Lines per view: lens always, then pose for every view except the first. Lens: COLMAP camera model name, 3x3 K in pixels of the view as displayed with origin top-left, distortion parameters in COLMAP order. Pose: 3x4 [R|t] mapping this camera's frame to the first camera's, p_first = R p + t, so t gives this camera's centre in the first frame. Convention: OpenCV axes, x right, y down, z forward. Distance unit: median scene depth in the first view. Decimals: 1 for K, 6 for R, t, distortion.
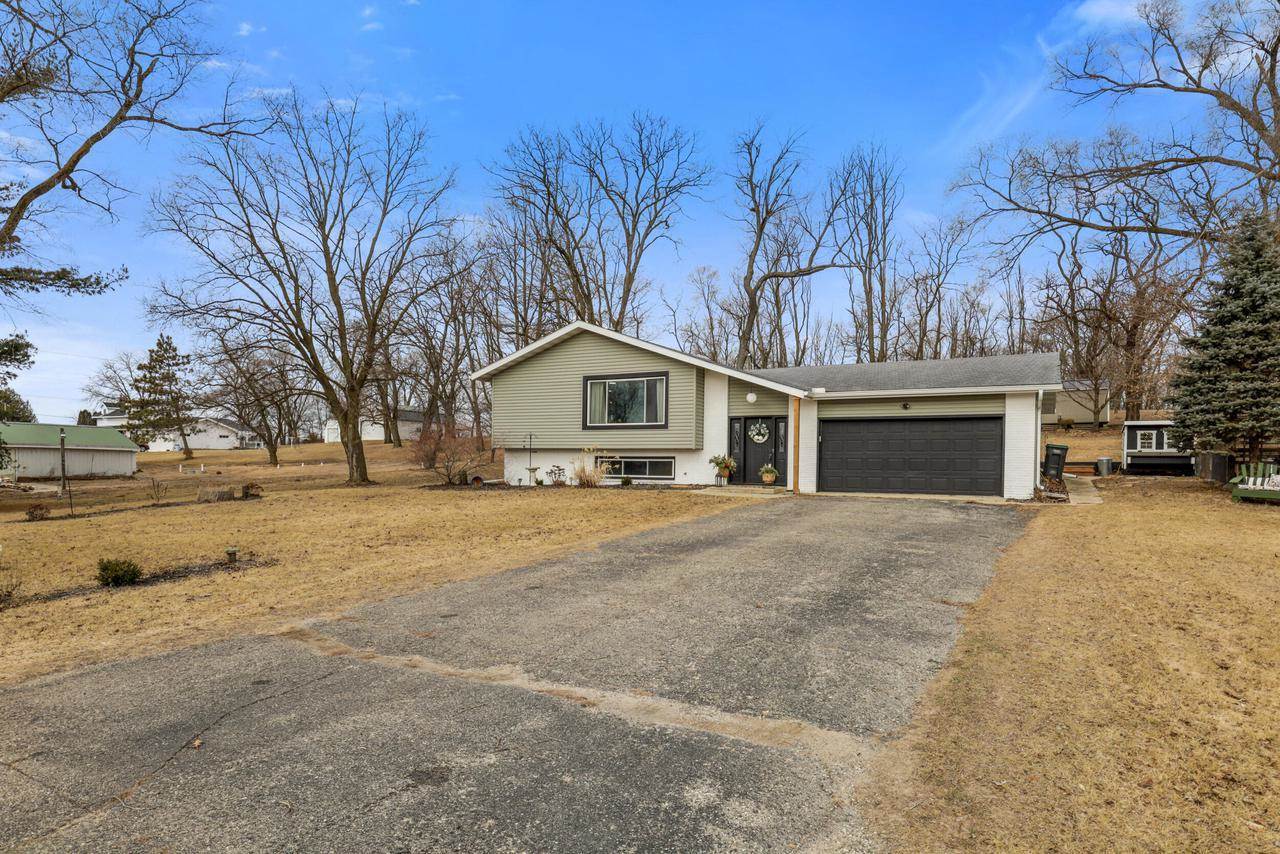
lens RADIAL K [[733.9, 0, 646.3], [0, 733.9, 436.8], [0, 0, 1]] dist [-0.007217, -0.000712]
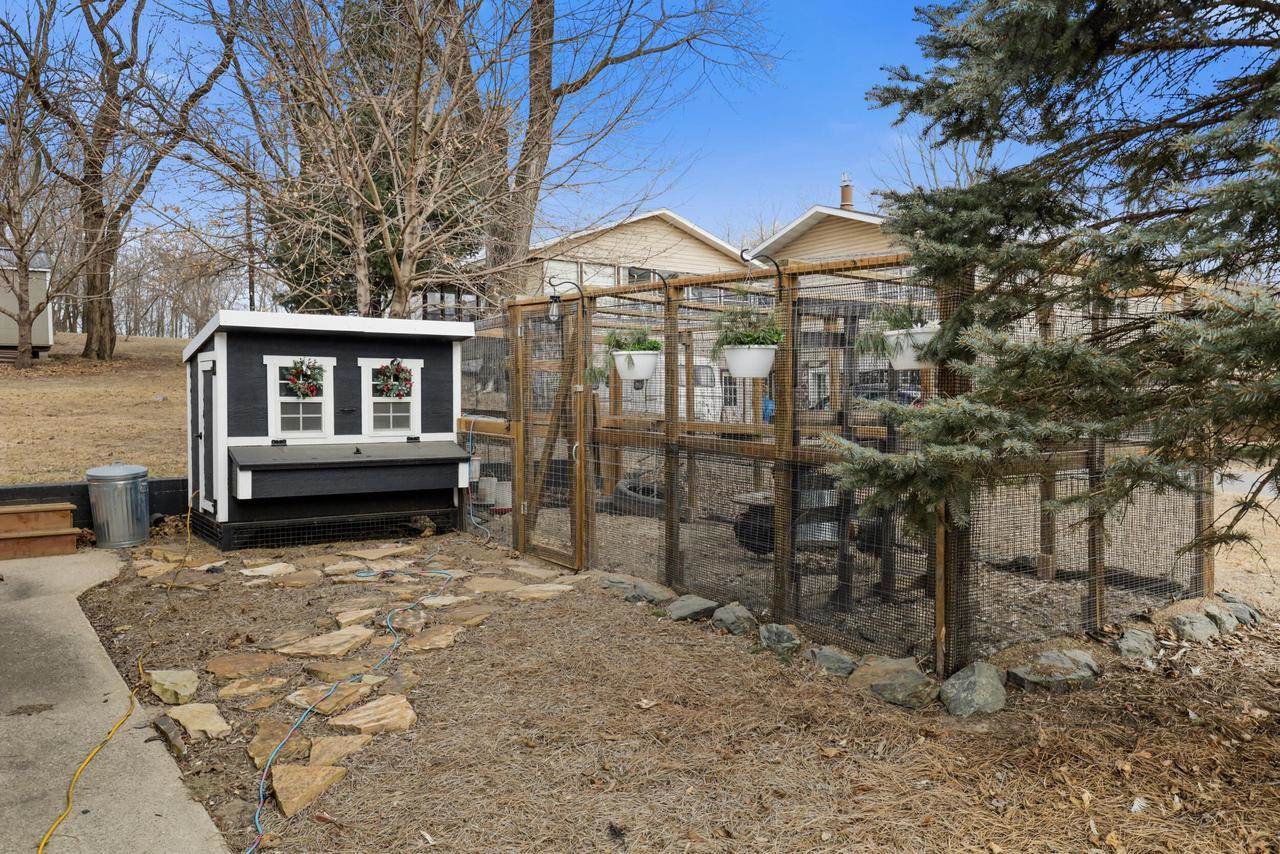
lens RADIAL K [[1010.3, 0, 641.4], [0, 1010.3, 427.0], [0, 0, 1]] dist [0.000063, 0.011890]
pose [[0.436055, -0.026749, 0.899522, 0.440088], [-0.014667, 0.999214, 0.036824, 0.001067], [-0.899800, -0.029251, 0.435320, 0.765808]]
